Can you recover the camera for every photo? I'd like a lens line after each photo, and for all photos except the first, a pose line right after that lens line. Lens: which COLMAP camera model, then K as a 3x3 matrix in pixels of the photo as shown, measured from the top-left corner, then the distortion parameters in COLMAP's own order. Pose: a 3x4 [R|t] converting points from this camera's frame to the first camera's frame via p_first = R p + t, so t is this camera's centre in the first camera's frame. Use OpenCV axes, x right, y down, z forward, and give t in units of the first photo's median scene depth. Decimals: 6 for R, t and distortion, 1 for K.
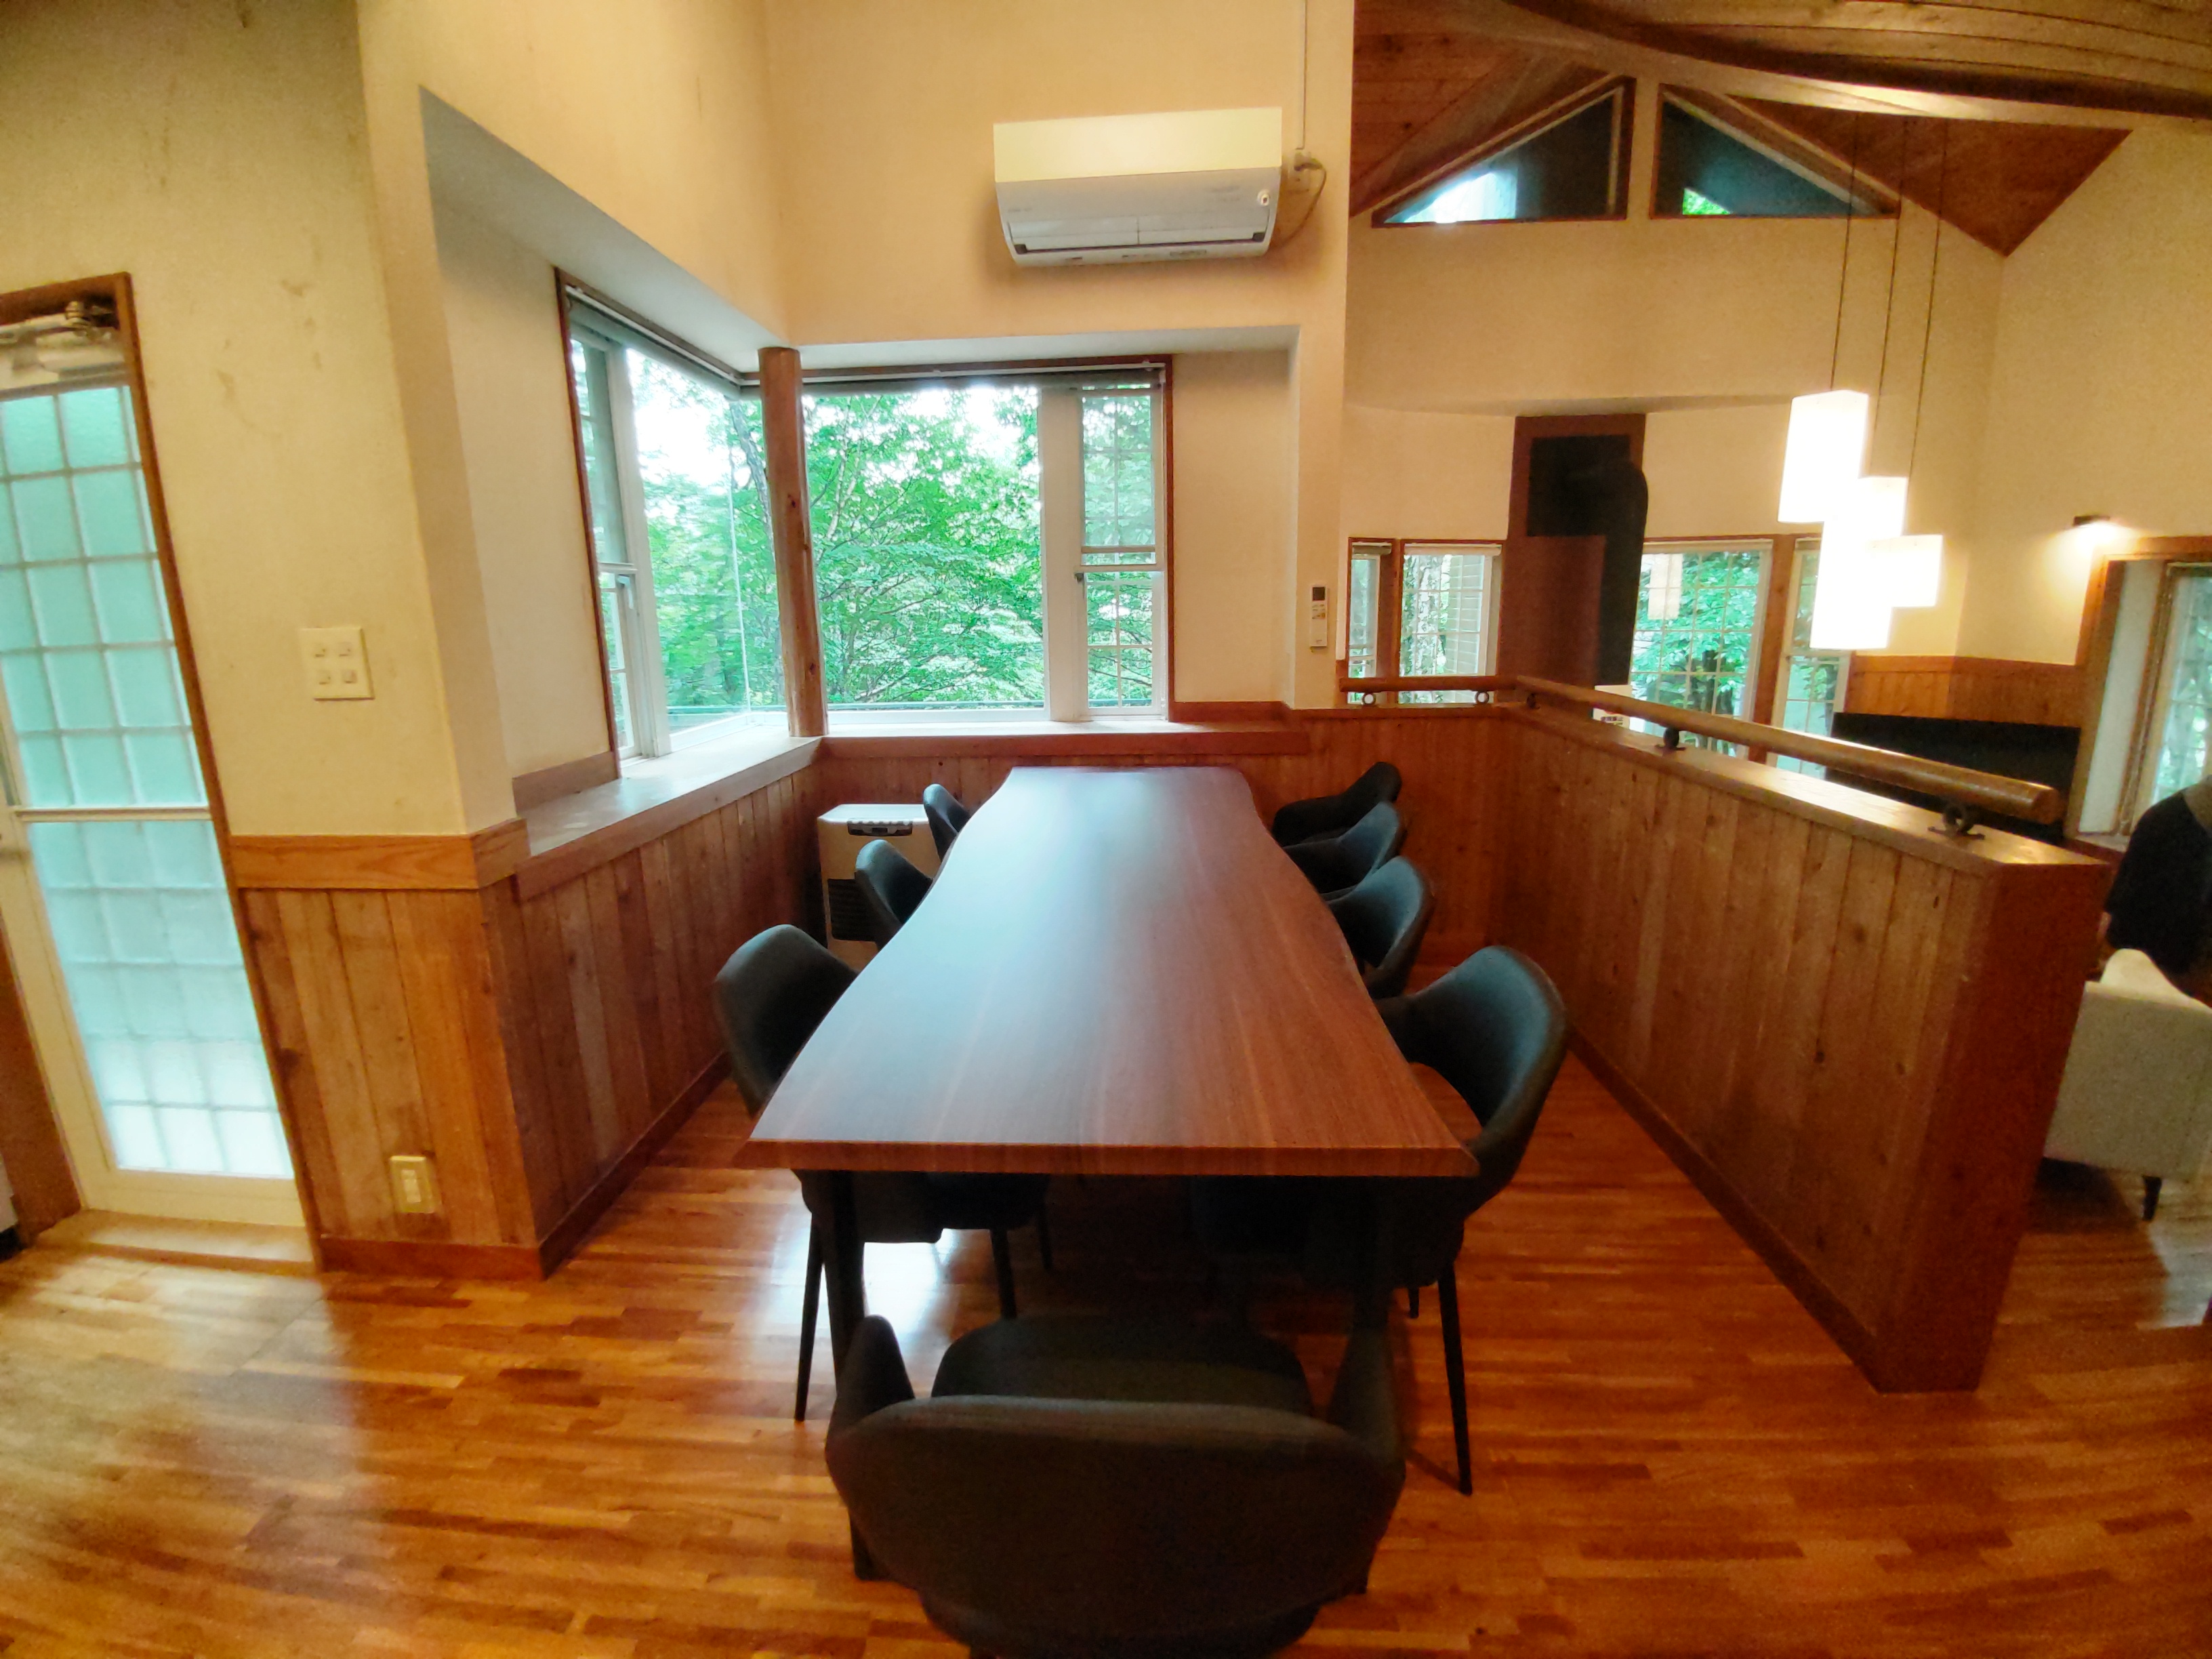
lens RADIAL K [[962.9, 0, 1086.9], [0, 962.9, 816.7], [0, 0, 1]] dist [-0.023554, -0.011297]
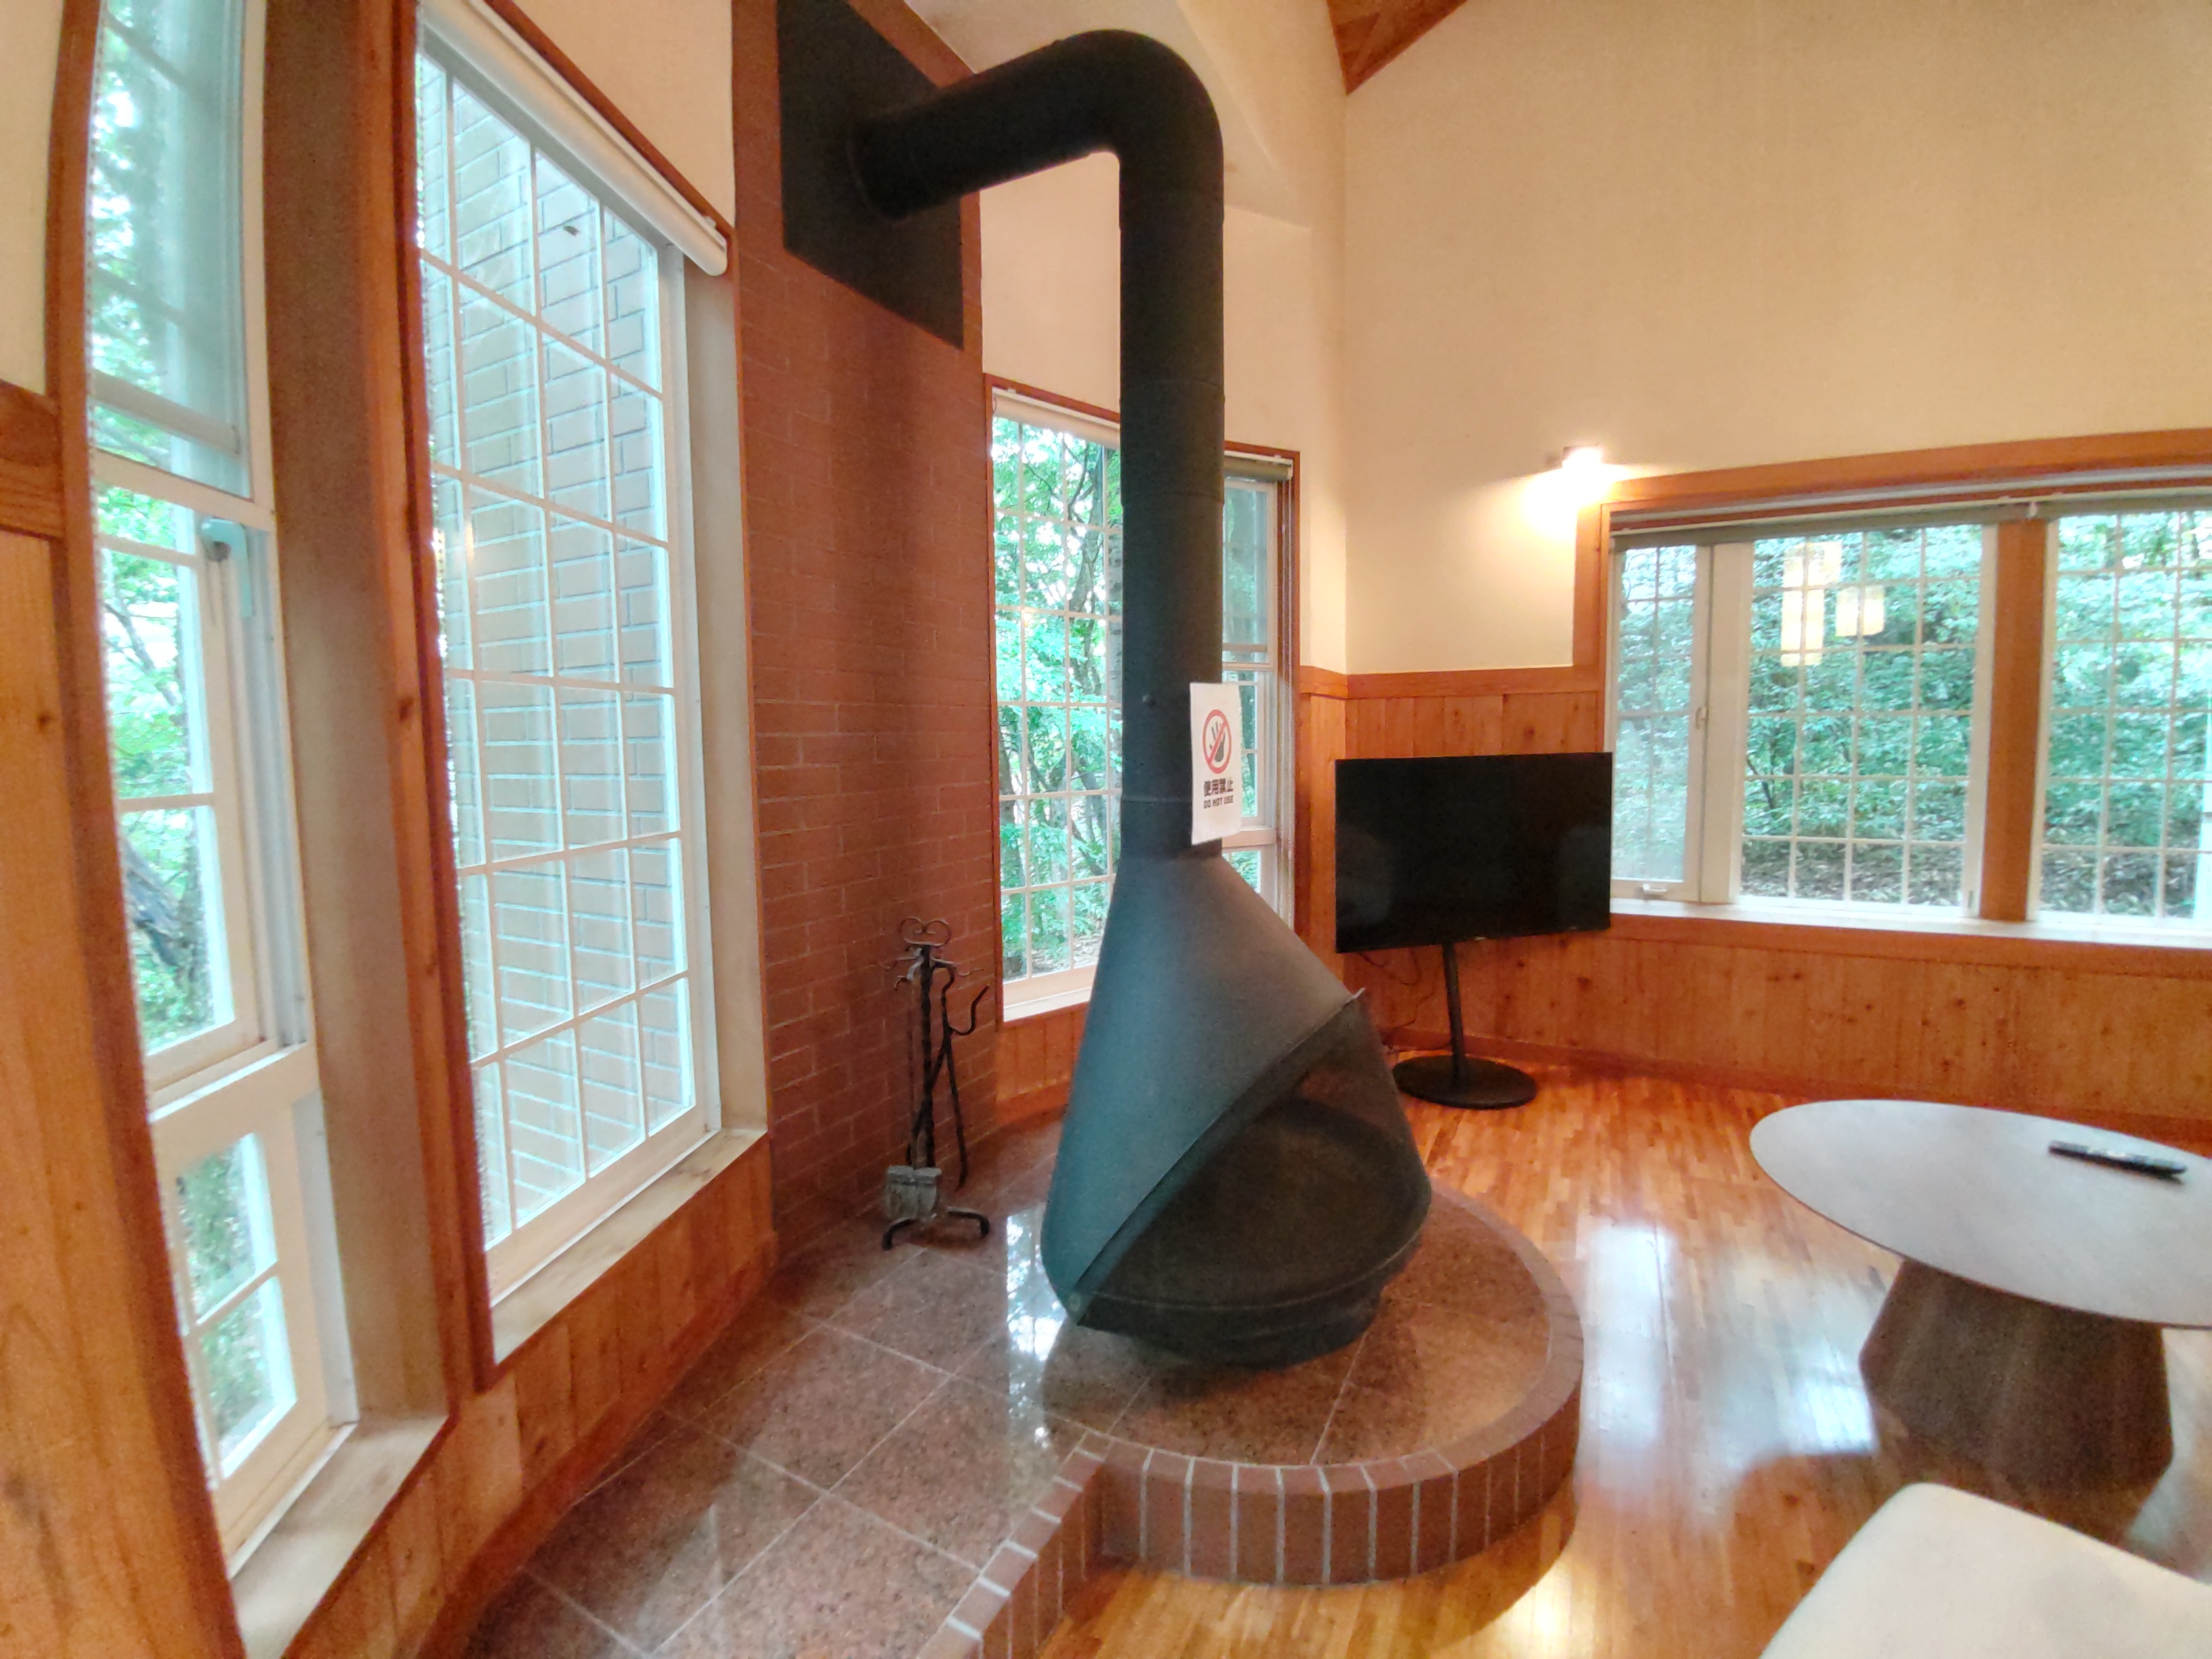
lens RADIAL K [[952.9, 0, 1096.4], [0, 952.9, 817.8], [0, 0, 1]] dist [-0.026123, -0.000733]
pose [[0.415895, -0.060464, 0.907400, 0.648882], [0.200177, 0.979402, -0.026487, -0.258636], [-0.887108, 0.192657, 0.419432, 2.540817]]
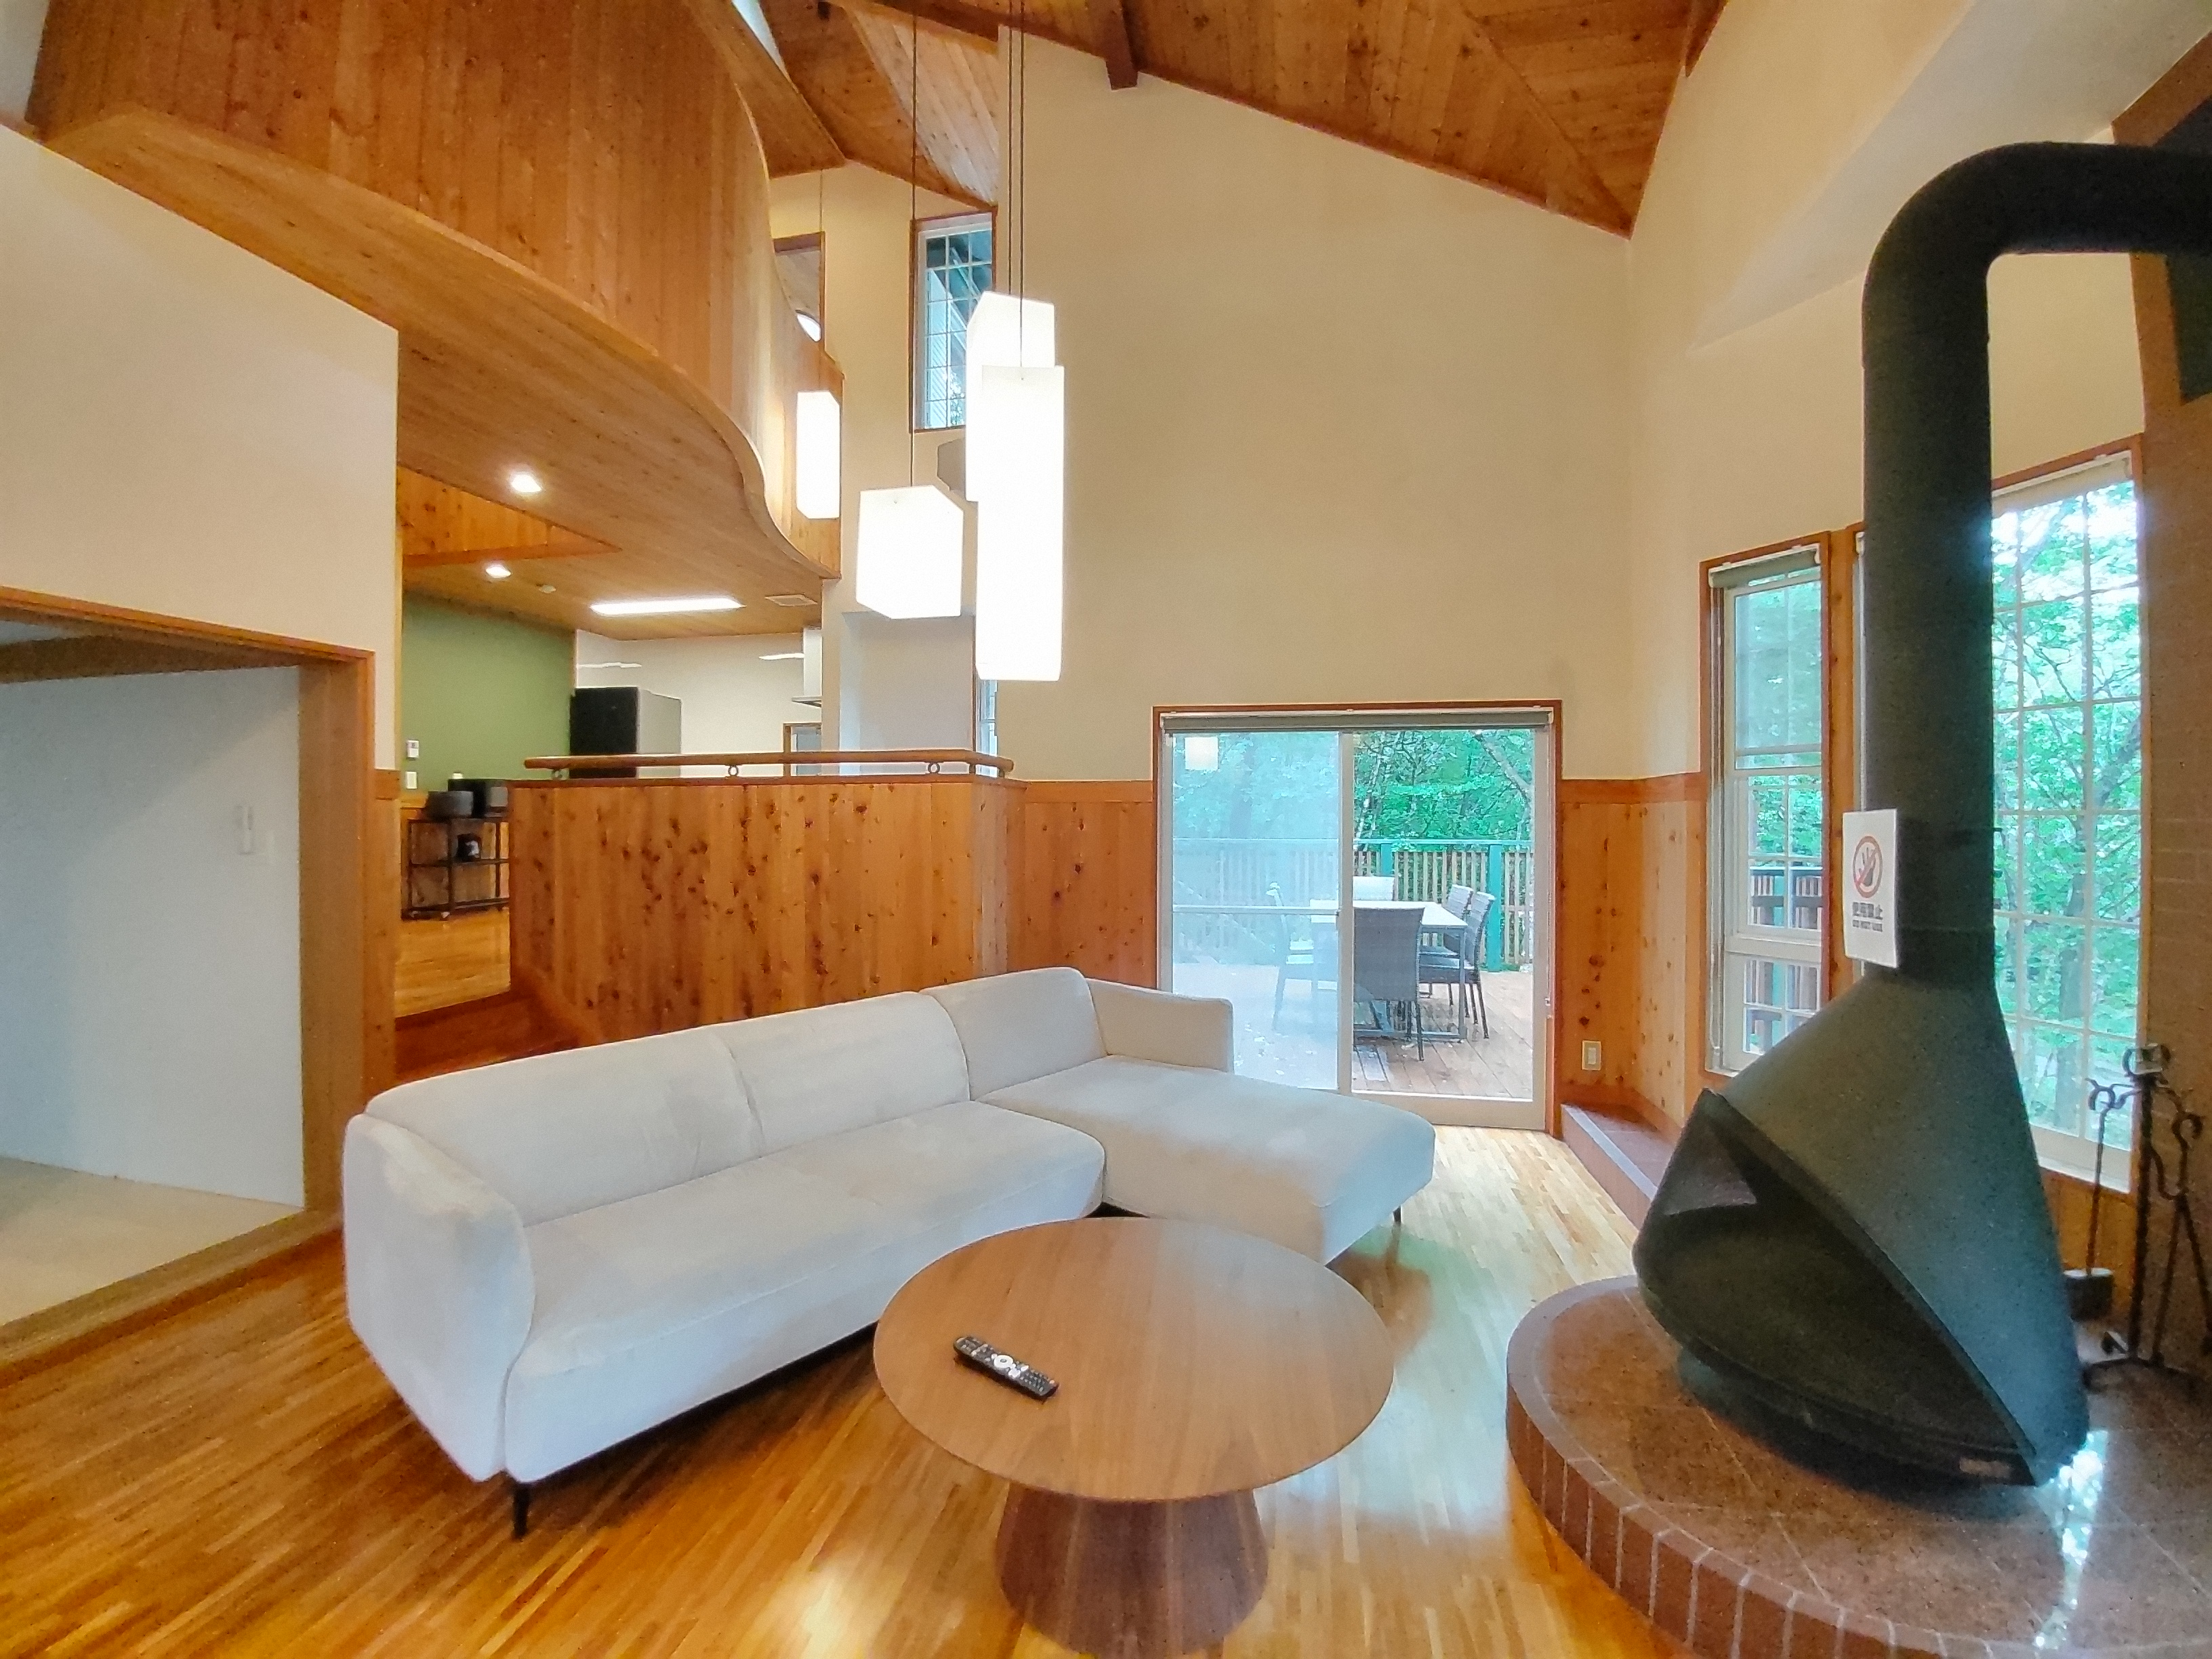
lens RADIAL K [[962.9, 0, 1086.9], [0, 962.9, 816.7], [0, 0, 1]] dist [-0.023554, -0.011297]
pose [[-0.143650, 0.020837, -0.989409, 2.601961], [-0.208008, 0.976808, 0.050772, -0.266735], [0.967521, 0.213099, -0.135985, 2.169110]]
